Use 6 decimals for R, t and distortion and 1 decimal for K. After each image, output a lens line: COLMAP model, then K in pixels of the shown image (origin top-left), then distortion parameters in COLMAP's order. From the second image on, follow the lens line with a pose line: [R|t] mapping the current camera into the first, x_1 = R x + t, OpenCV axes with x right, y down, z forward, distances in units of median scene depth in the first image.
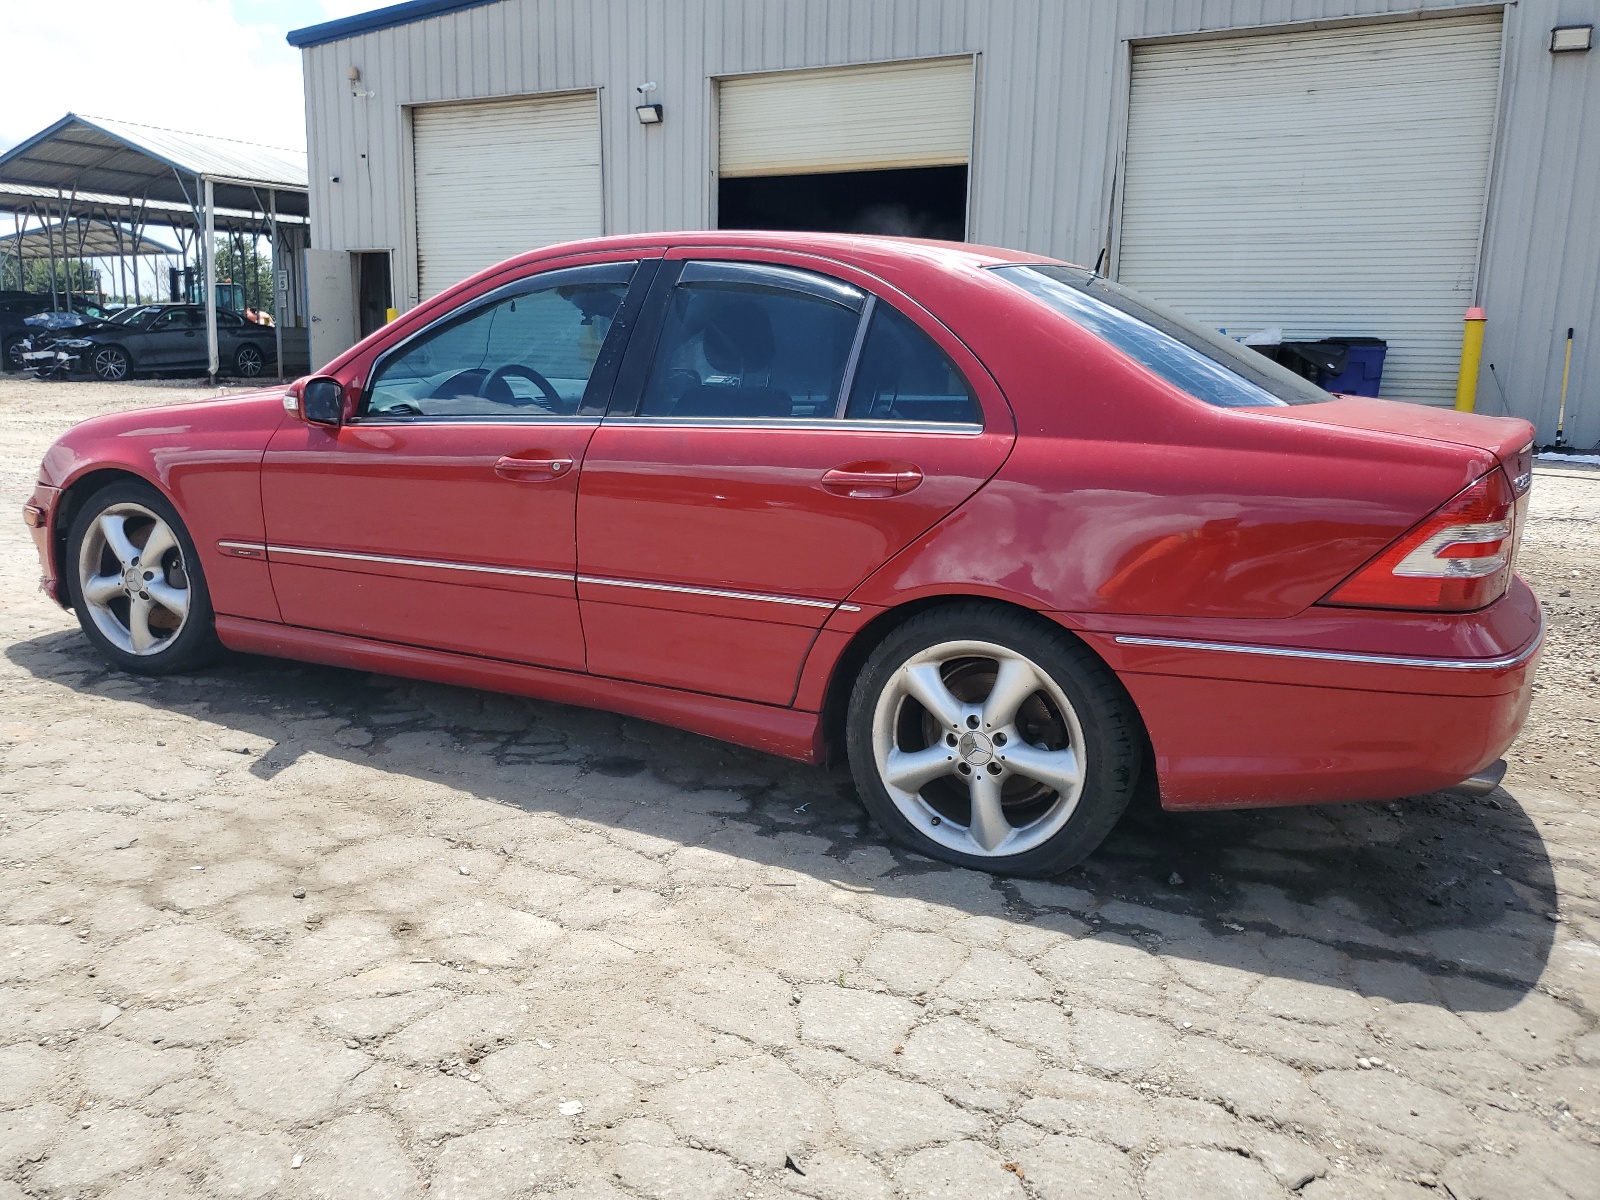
lens RADIAL K [[1222.7, 0, 791.7], [0, 1222.7, 595.1], [0, 0, 1]] dist [0.021971, -0.009619]
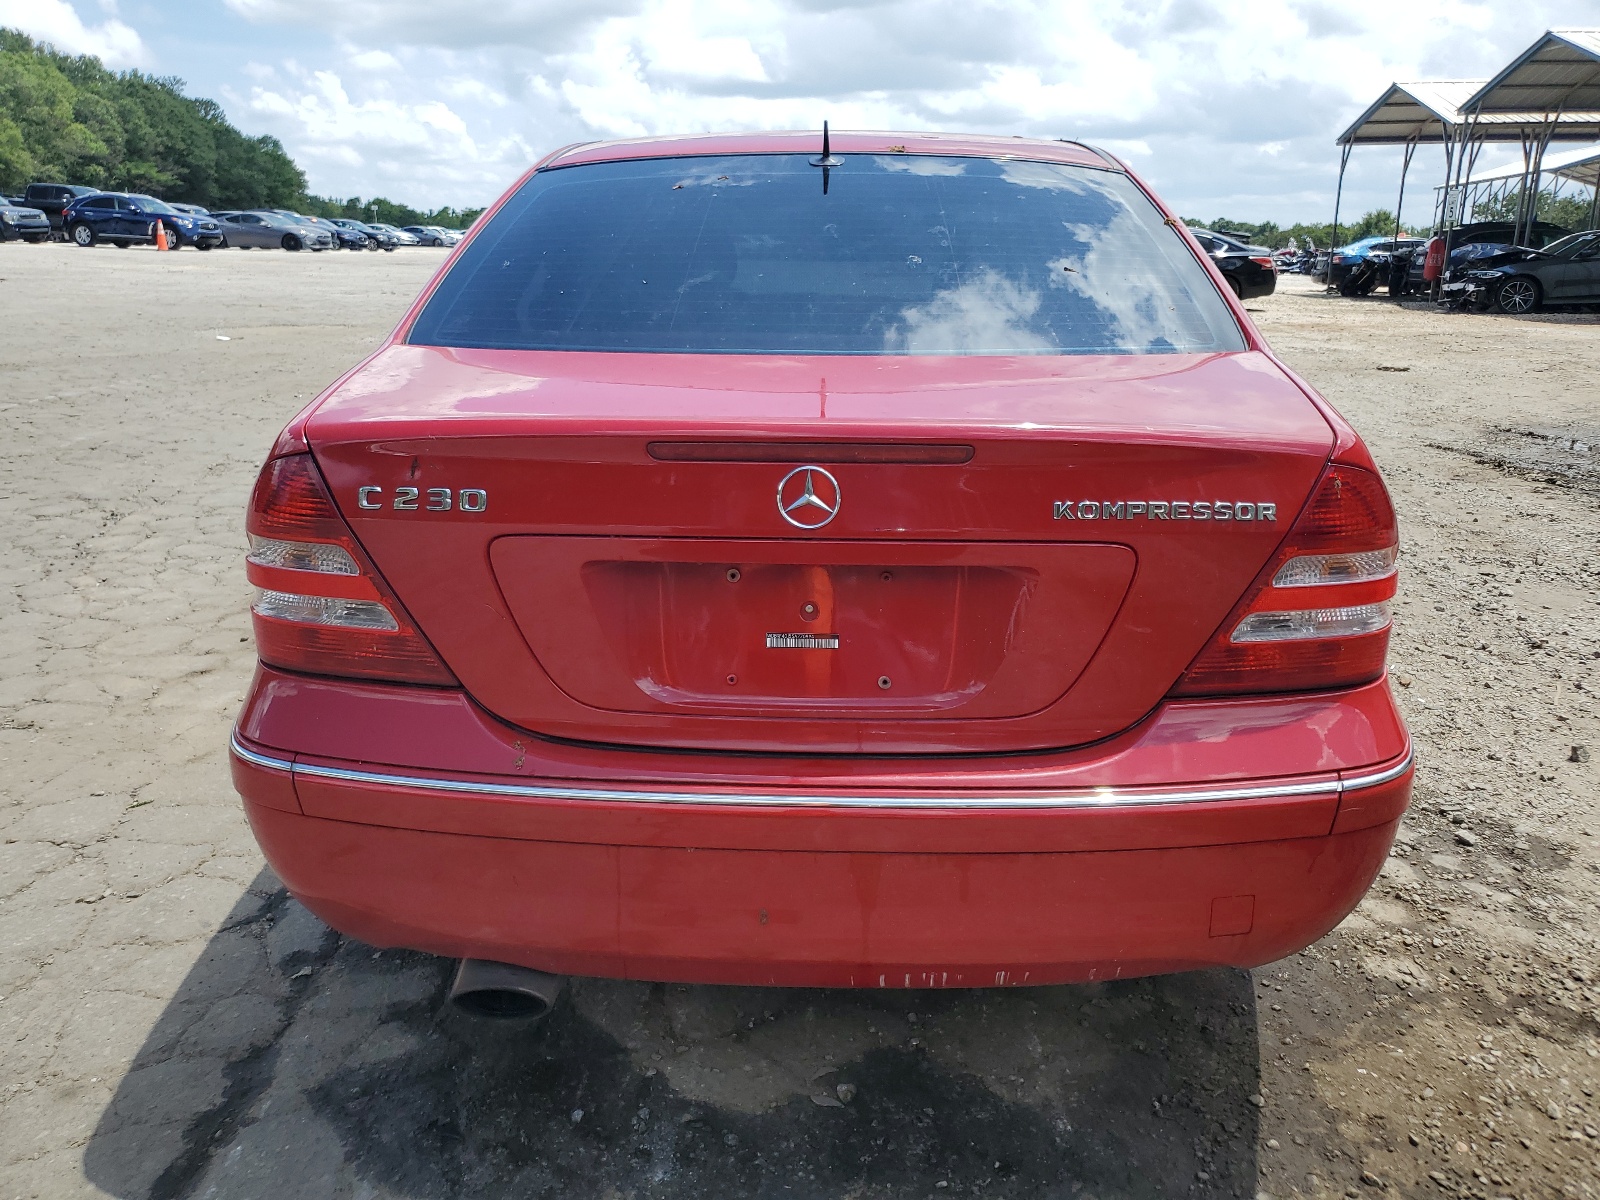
lens RADIAL K [[1222.7, 0, 790.4], [0, 1222.7, 594.0], [0, 0, 1]] dist [0.021971, -0.009619]
pose [[0.409380, 0.229379, -0.883059, 0.117955], [-0.185315, 0.968610, 0.165691, -0.016650], [0.893346, 0.095813, 0.439037, 0.093768]]
